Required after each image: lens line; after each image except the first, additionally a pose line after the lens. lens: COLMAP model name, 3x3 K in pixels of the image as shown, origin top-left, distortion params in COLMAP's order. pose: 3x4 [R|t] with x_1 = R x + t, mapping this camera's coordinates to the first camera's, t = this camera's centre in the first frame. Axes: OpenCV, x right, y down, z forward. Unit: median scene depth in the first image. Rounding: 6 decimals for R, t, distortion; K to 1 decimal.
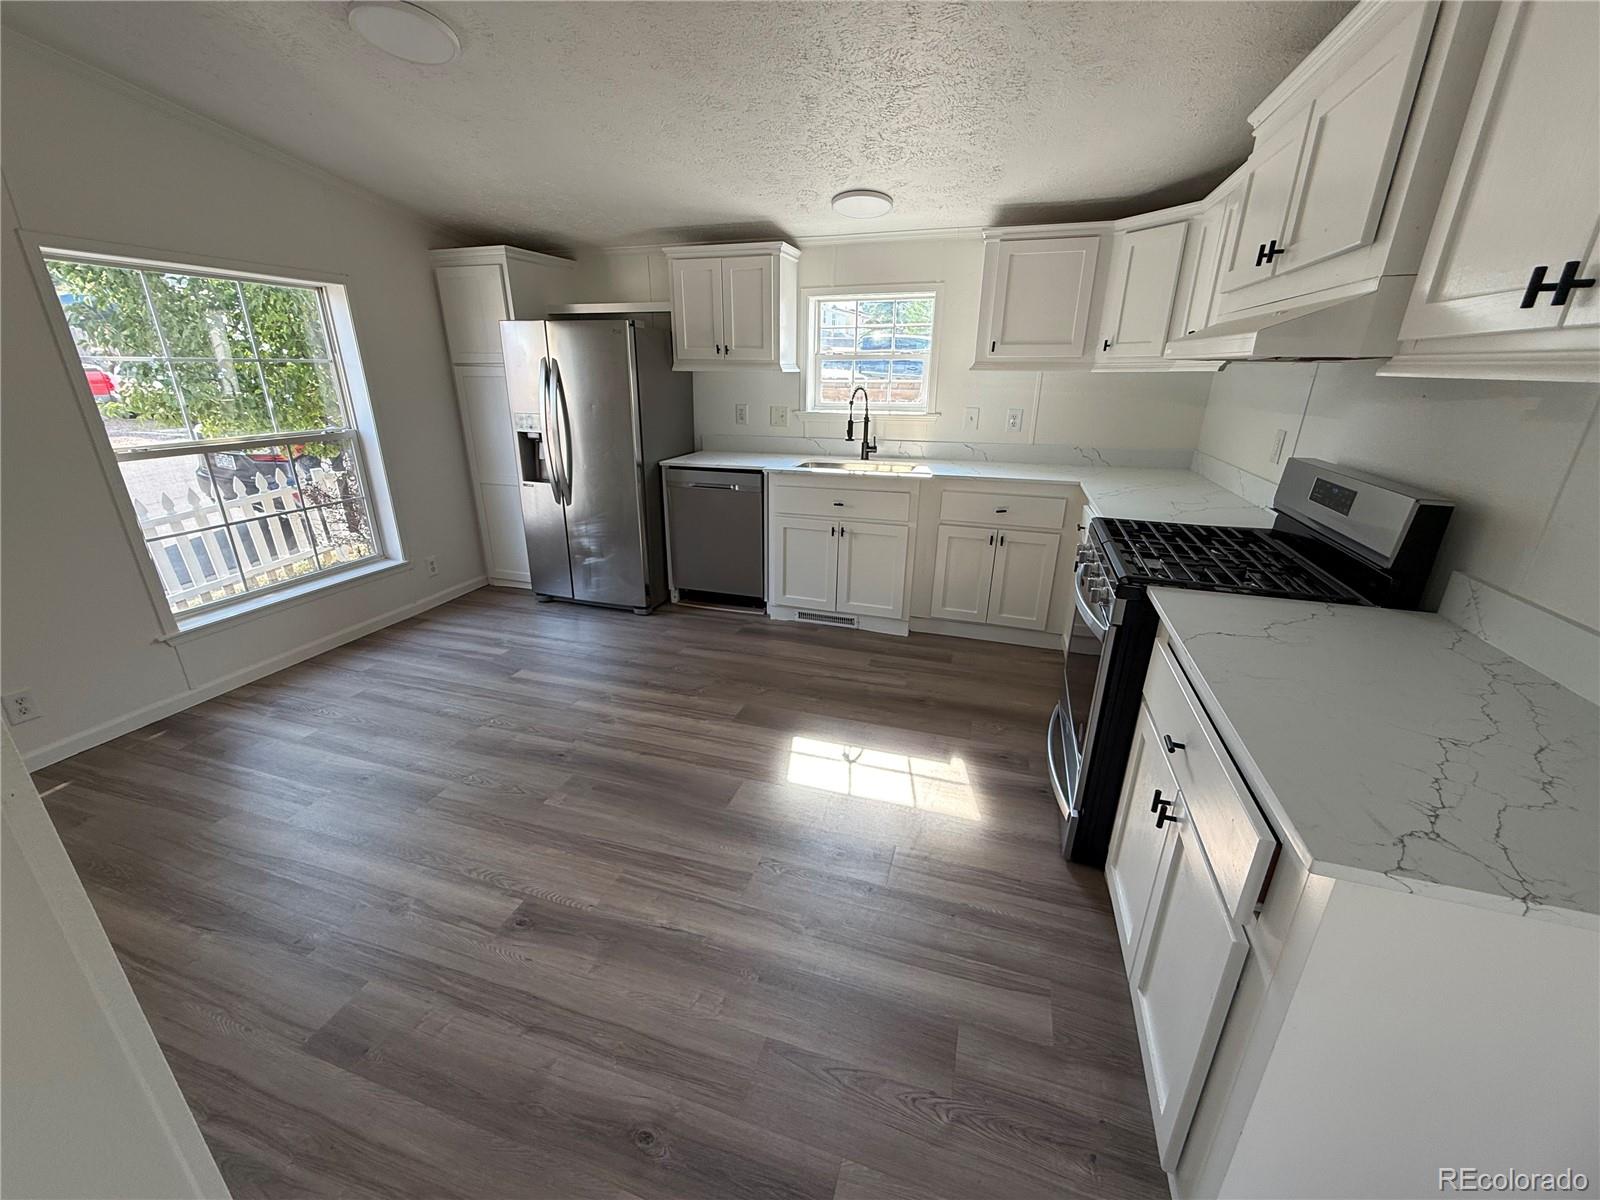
lens RADIAL K [[635.7, 0, 793.9], [0, 635.7, 600.8], [0, 0, 1]] dist [-0.000289, 0.000136]
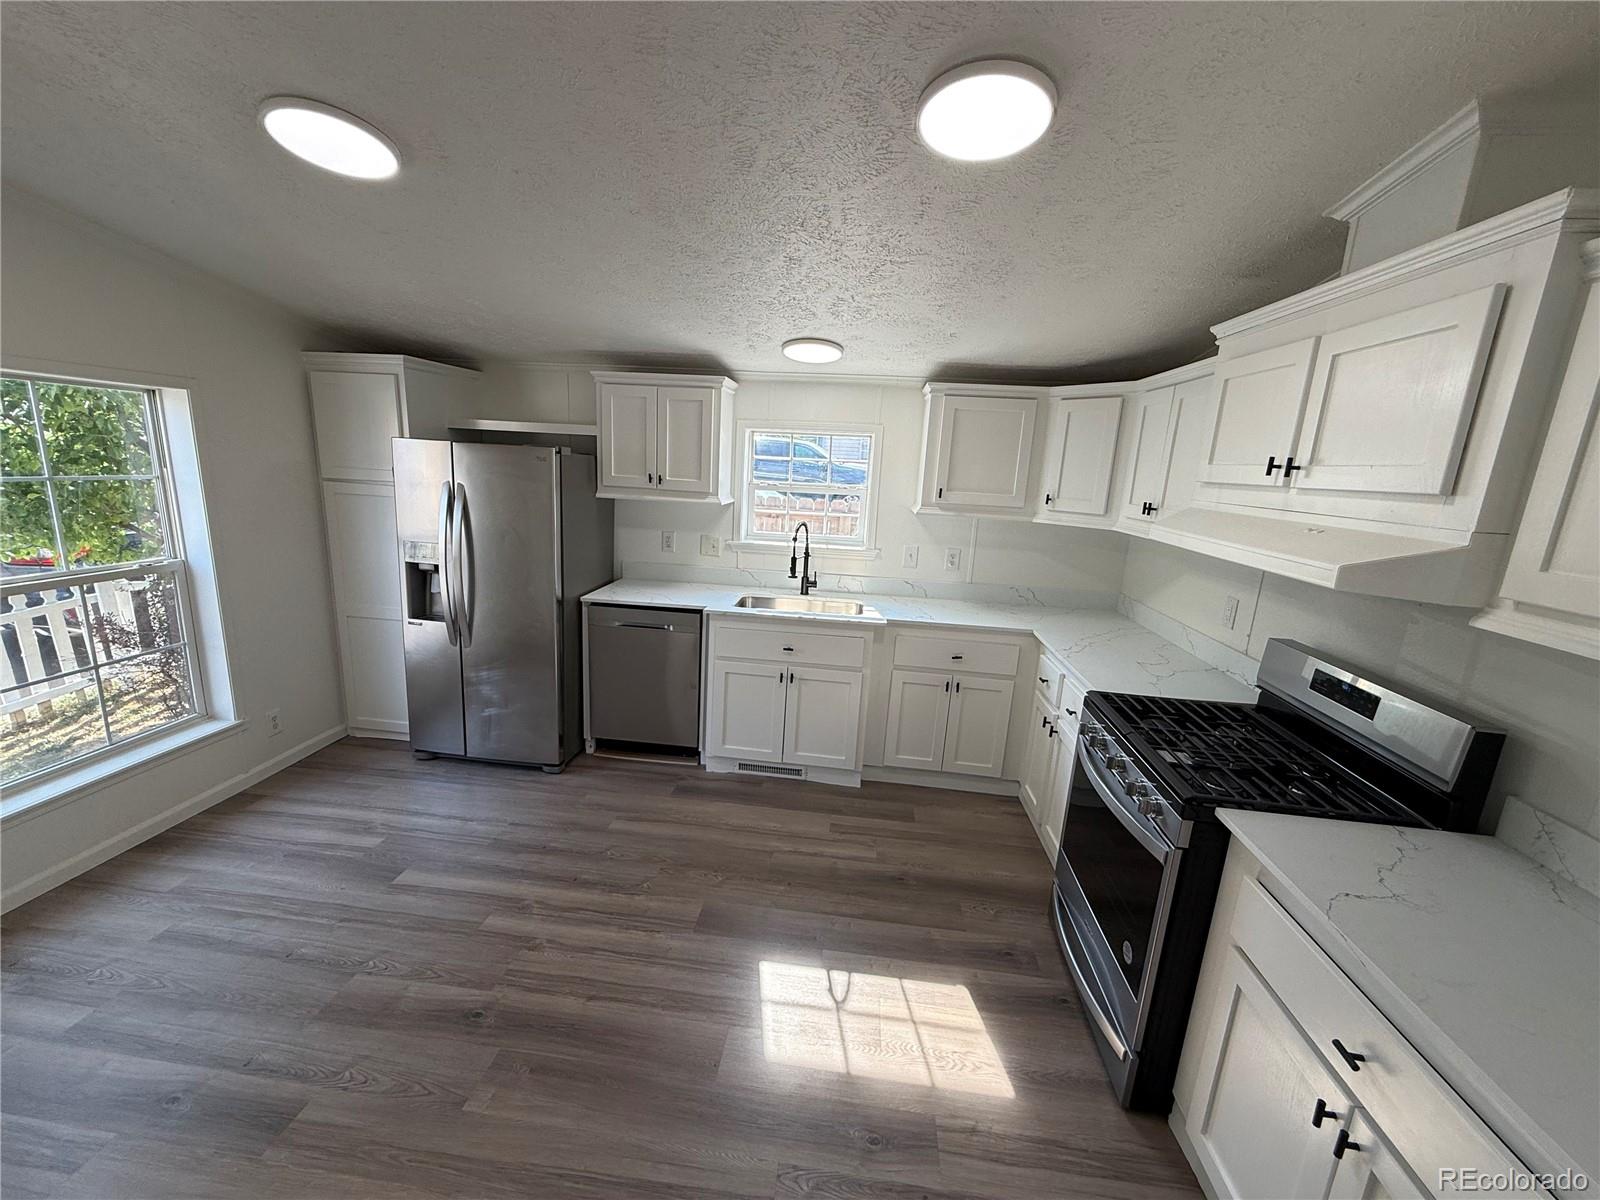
lens RADIAL K [[636.5, 0, 793.2], [0, 636.5, 600.7], [0, 0, 1]] dist [0.000766, 0.000052]
pose [[0.979403, 0.001769, 0.201906, -0.109432], [0.024448, 0.991566, -0.127276, -0.102591], [-0.200428, 0.129591, 0.971100, 0.087097]]
